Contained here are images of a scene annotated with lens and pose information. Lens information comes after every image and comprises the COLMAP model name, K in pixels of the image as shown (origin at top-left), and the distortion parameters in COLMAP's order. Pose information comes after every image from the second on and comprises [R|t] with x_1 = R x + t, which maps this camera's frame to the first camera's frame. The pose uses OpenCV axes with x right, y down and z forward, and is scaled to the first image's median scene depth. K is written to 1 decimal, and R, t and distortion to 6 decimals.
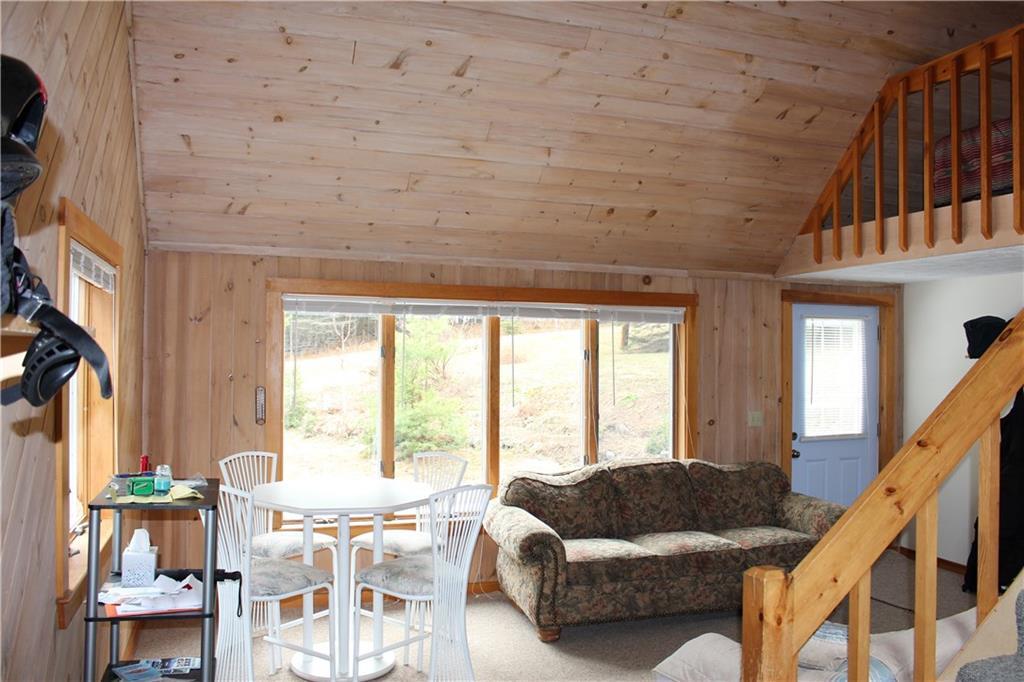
lens RADIAL K [[842.0, 0, 515.8], [0, 842.0, 352.7], [0, 0, 1]] dist [-0.157759, 0.110825]
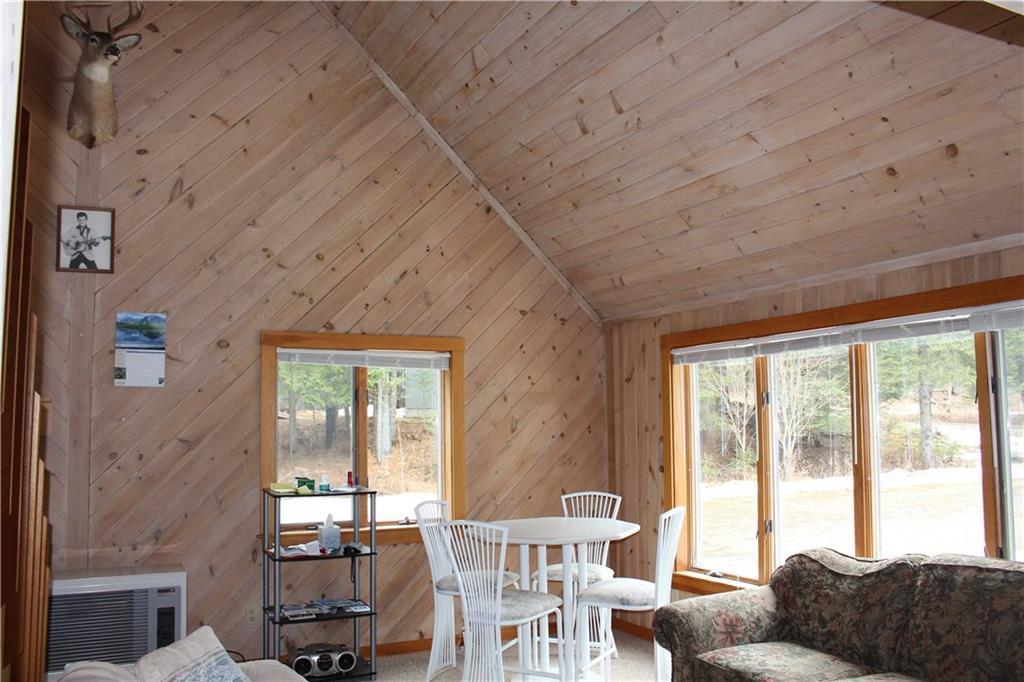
lens RADIAL K [[842.0, 0, 515.8], [0, 842.0, 352.7], [0, 0, 1]] dist [-0.157759, 0.110825]
pose [[0.137037, -0.098684, -0.985638, 0.718369], [0.025279, 0.995050, -0.096112, 0.030418], [0.990243, -0.011745, 0.138853, 0.628117]]
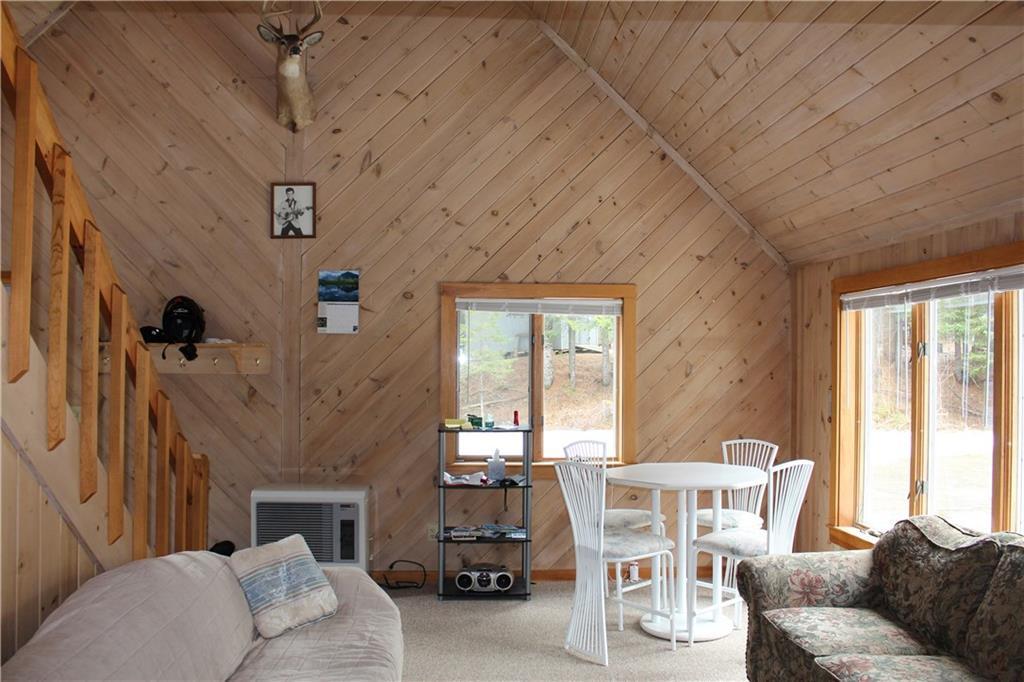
lens RADIAL K [[842.0, 0, 515.8], [0, 842.0, 352.7], [0, 0, 1]] dist [-0.157759, 0.110825]
pose [[-0.262359, -0.020729, -0.964748, 0.754056], [0.002393, 0.999752, -0.022132, 0.020011], [0.964967, -0.008115, -0.262245, 0.845787]]
